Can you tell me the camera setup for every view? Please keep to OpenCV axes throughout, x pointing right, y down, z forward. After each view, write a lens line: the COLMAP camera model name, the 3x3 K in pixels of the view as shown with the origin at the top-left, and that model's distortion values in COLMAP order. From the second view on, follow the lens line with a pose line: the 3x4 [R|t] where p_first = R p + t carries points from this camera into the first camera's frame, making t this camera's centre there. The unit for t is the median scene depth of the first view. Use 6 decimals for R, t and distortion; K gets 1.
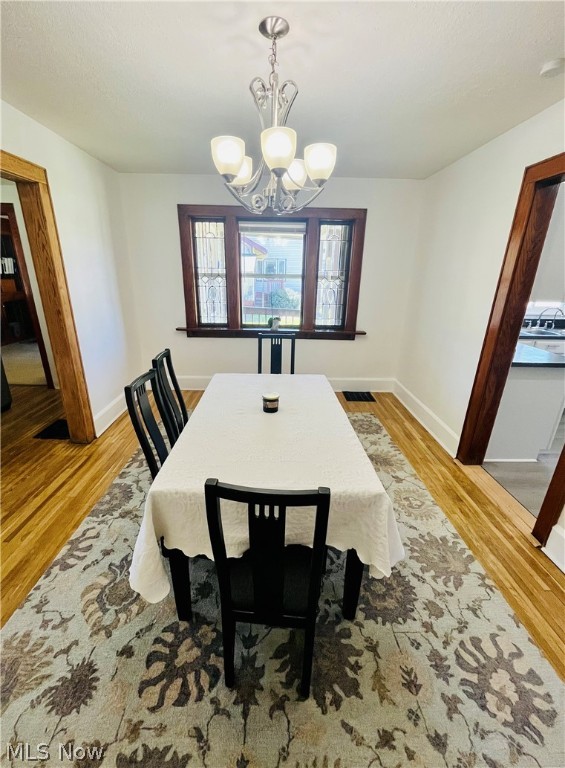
lens RADIAL K [[310.5, 0, 268.4], [0, 310.5, 379.0], [0, 0, 1]] dist [-0.005560, 0.001018]
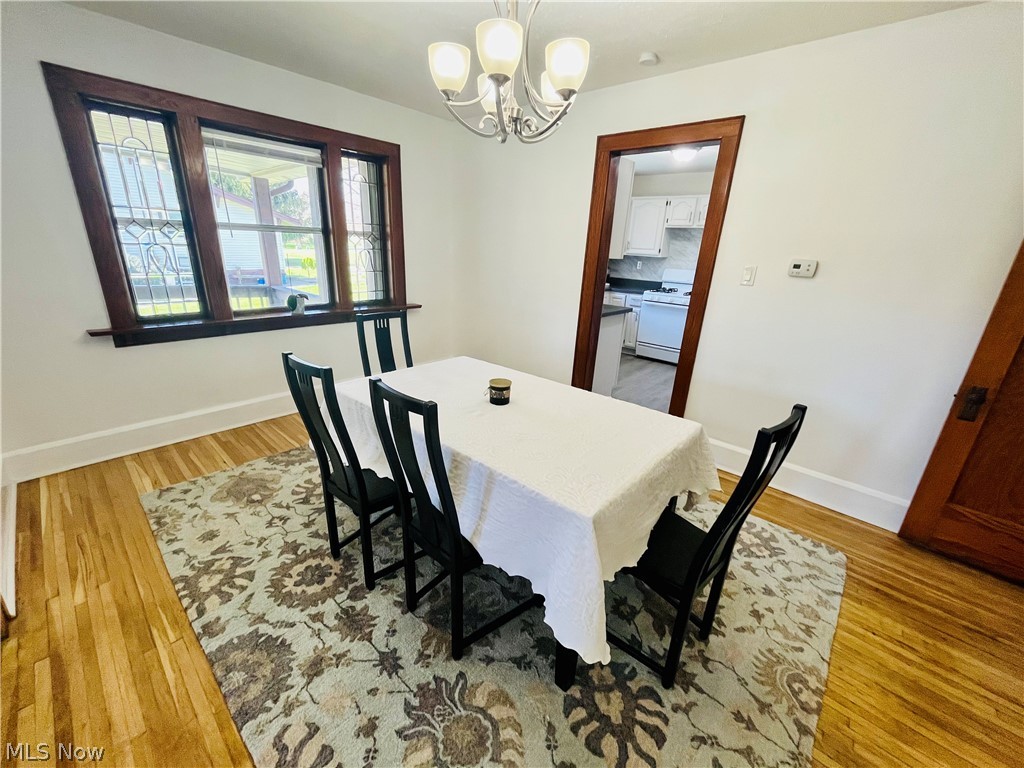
lens RADIAL K [[414.0, 0, 484.6], [0, 414.0, 385.4], [0, 0, 1]] dist [-0.005560, 0.001018]
pose [[0.692909, -0.220902, 0.686353, -0.736654], [0.206598, 0.972826, 0.104531, -0.055552], [-0.690793, 0.069369, 0.719717, 0.297476]]
